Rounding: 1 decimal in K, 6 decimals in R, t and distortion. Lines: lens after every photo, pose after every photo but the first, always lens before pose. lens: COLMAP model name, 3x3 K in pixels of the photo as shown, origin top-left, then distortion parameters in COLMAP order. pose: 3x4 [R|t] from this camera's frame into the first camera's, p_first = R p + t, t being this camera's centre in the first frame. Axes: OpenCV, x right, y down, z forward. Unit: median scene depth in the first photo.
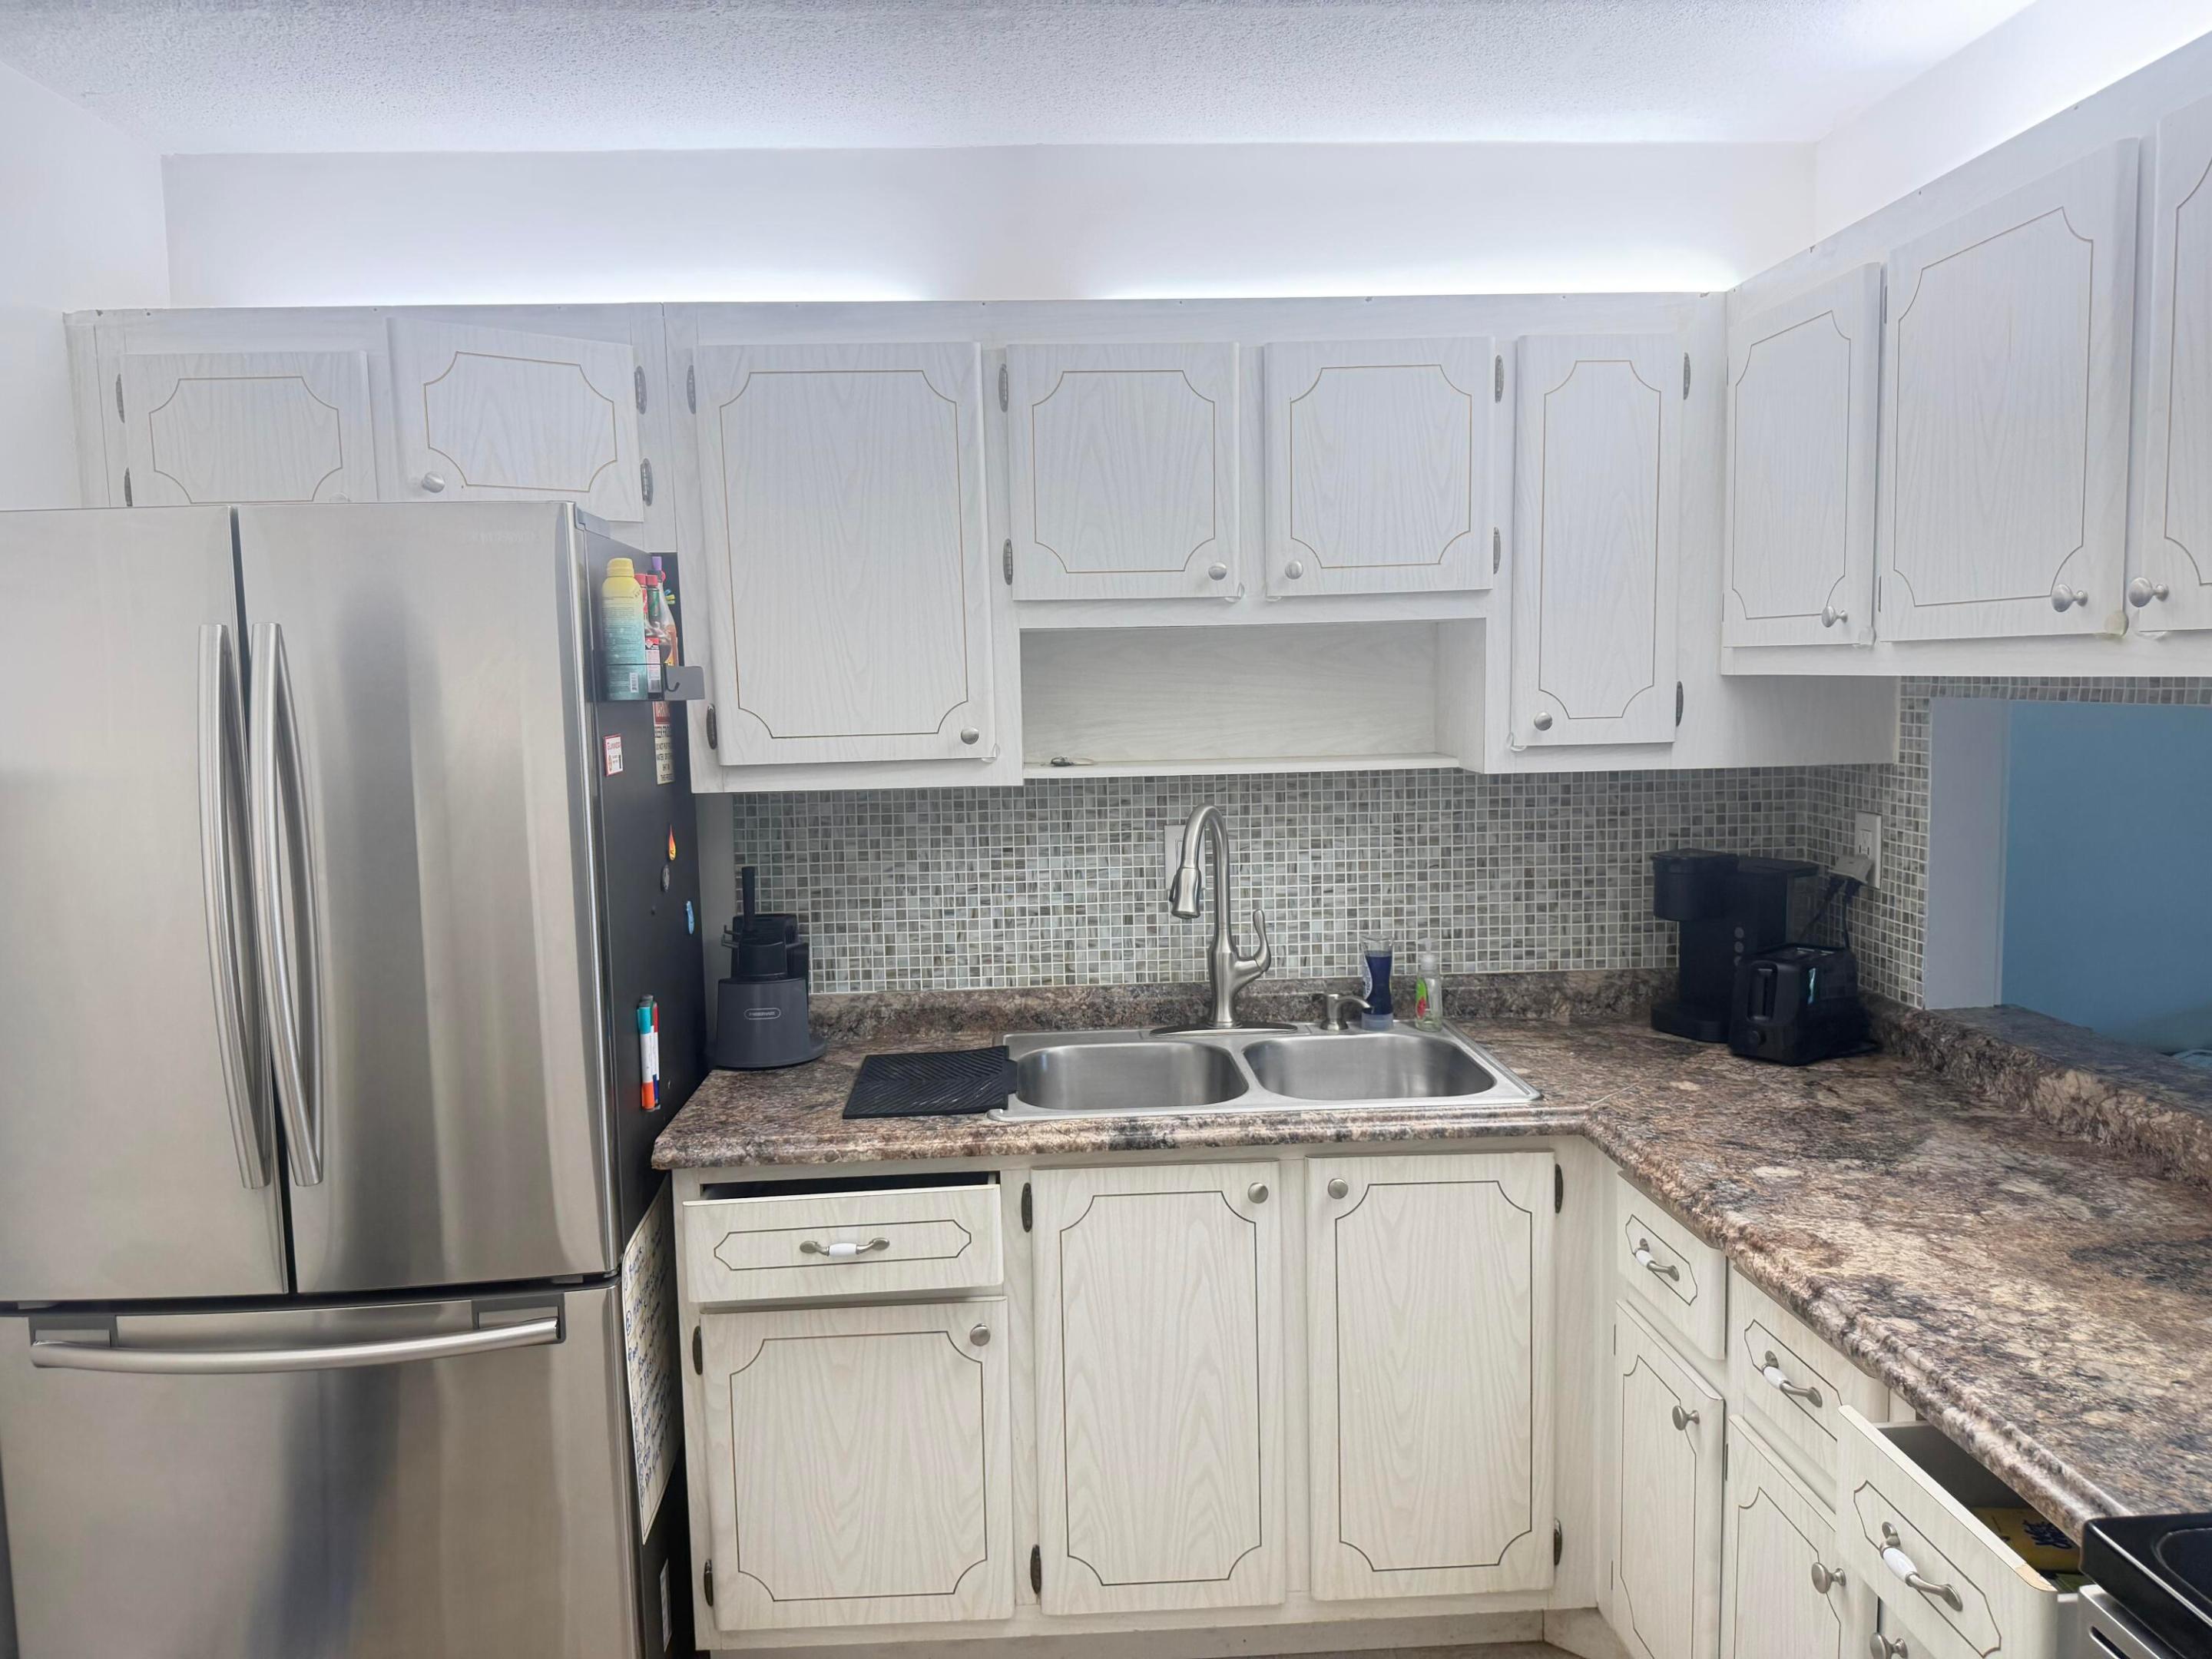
lens RADIAL K [[1614.9, 0, 1111.0], [0, 1614.9, 838.6], [0, 0, 1]] dist [0.075697, -0.007293]
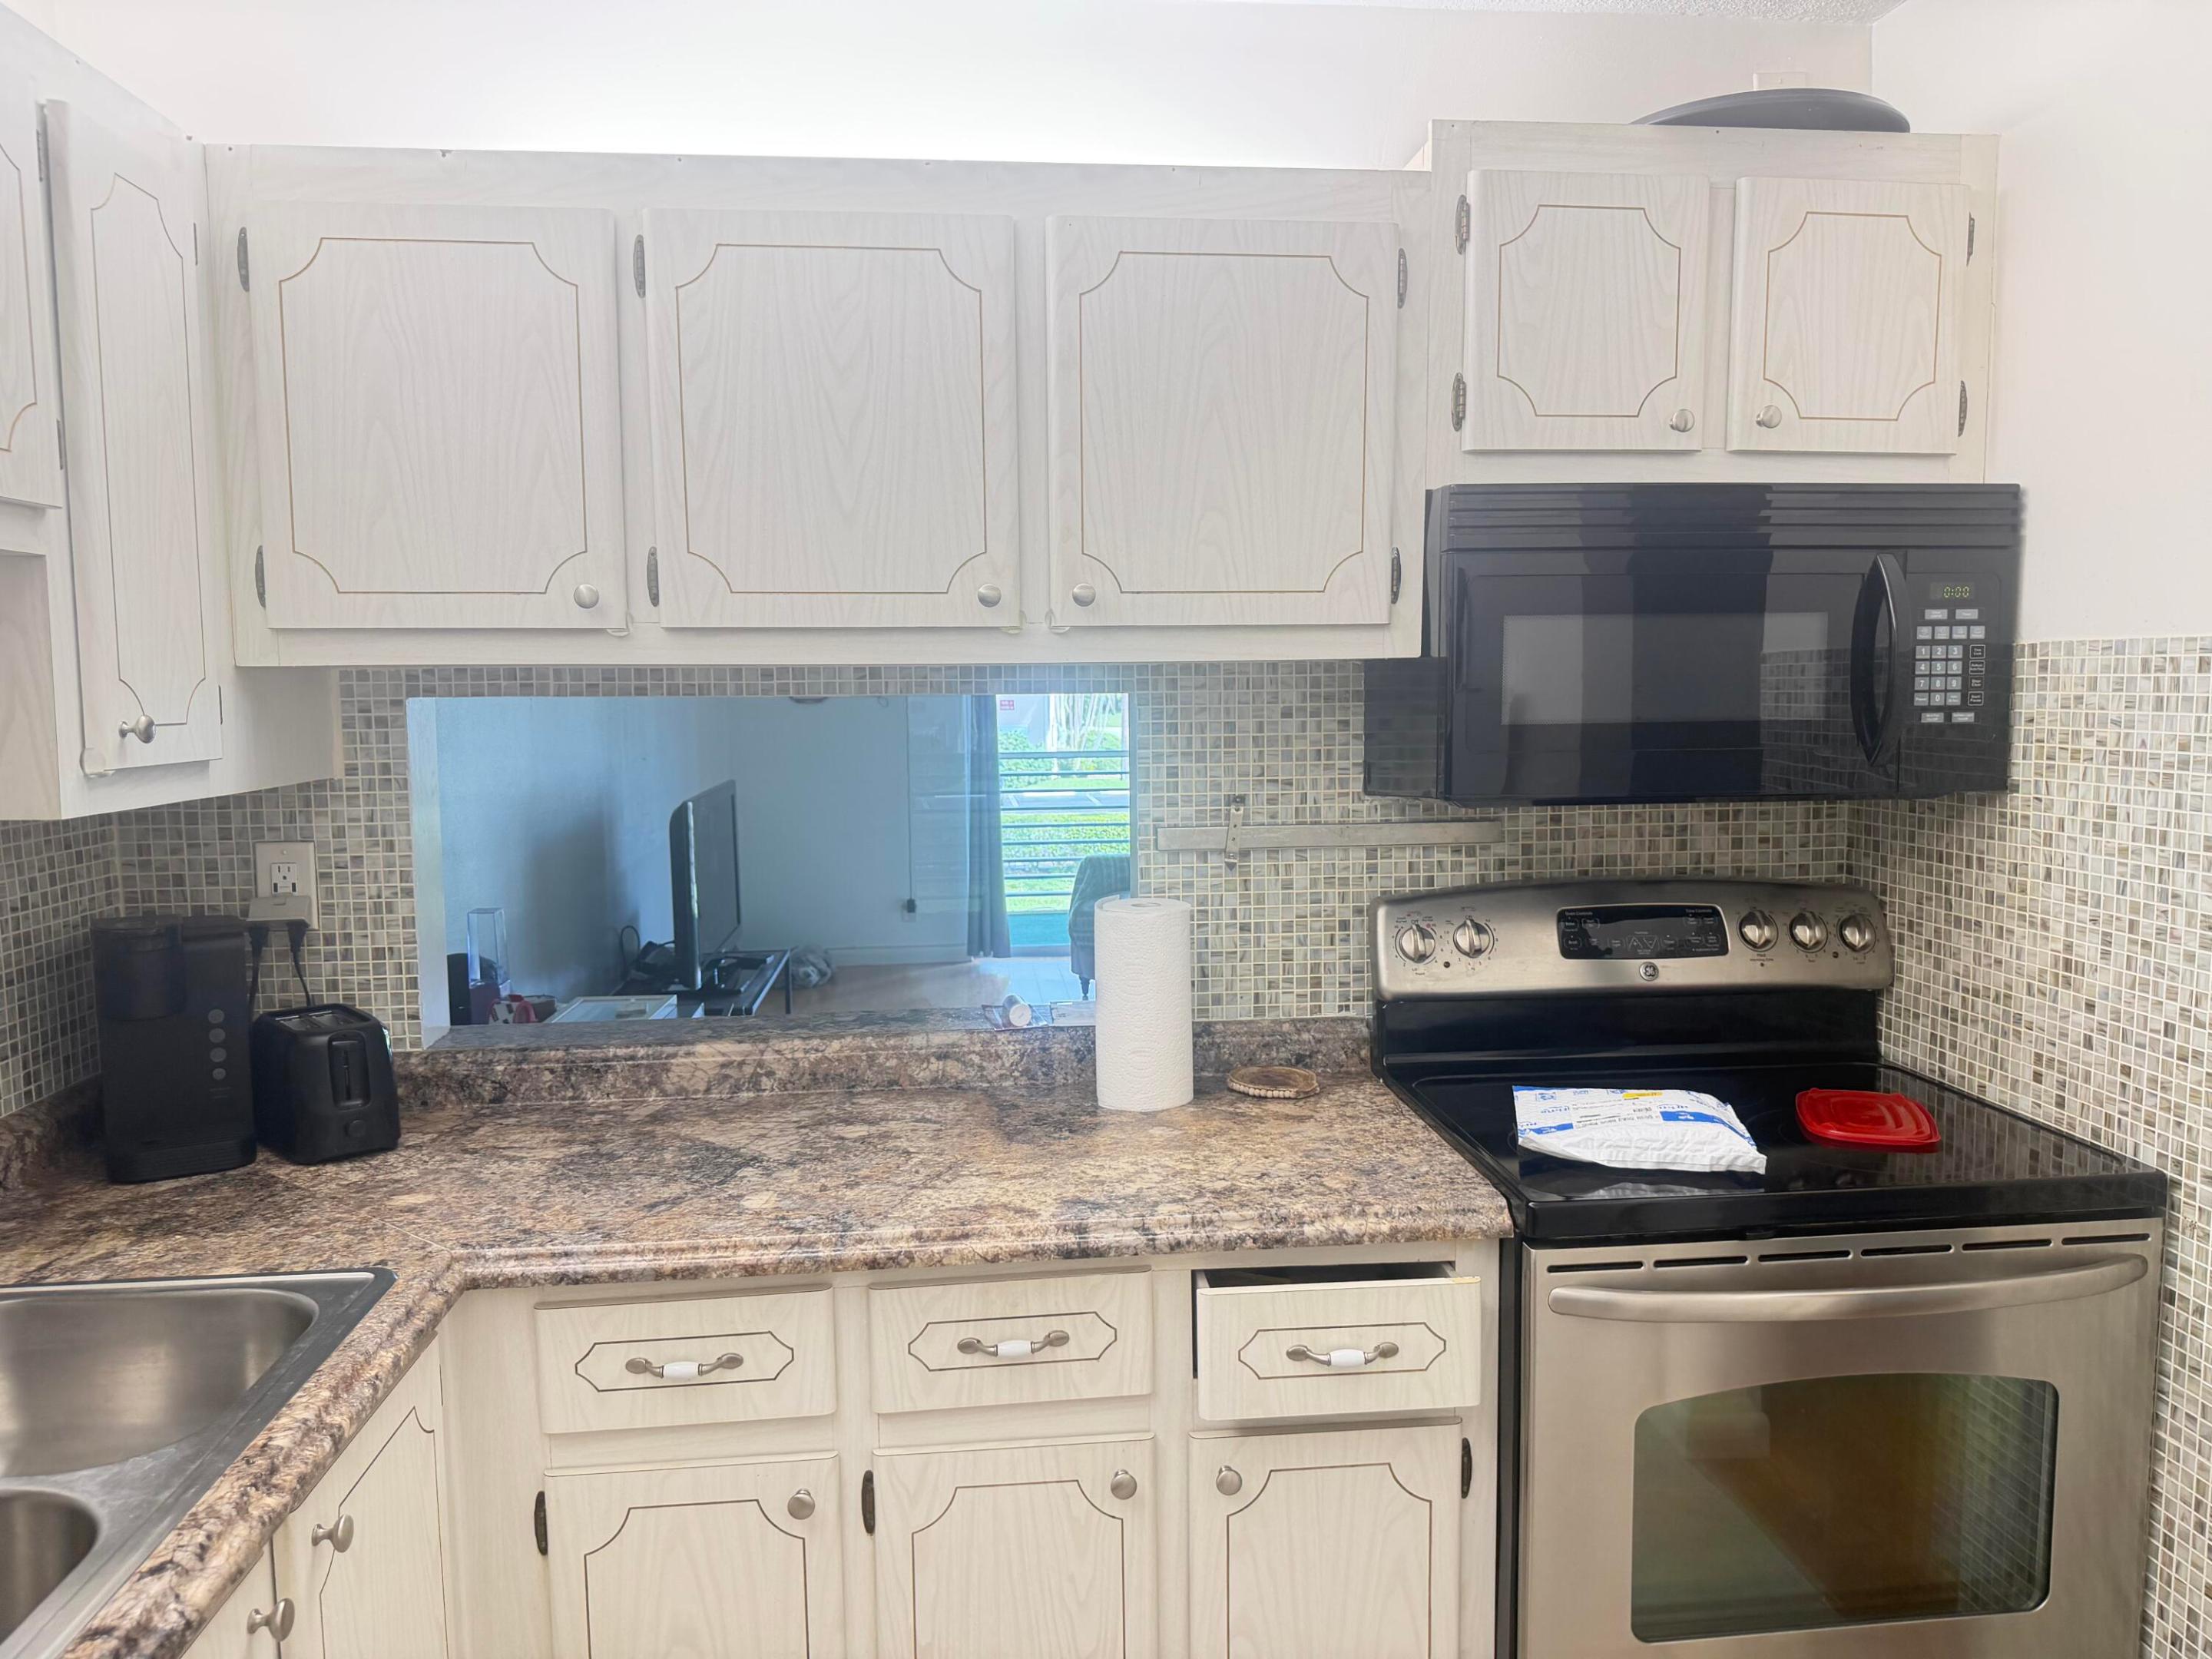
lens RADIAL K [[1614.9, 0, 1115.4], [0, 1614.9, 814.4], [0, 0, 1]] dist [0.075697, -0.007293]
pose [[-0.050435, -0.063998, 0.996675, -0.477577], [0.116065, 0.990807, 0.069495, -0.048204], [-0.991960, 0.119184, -0.042543, 0.788114]]
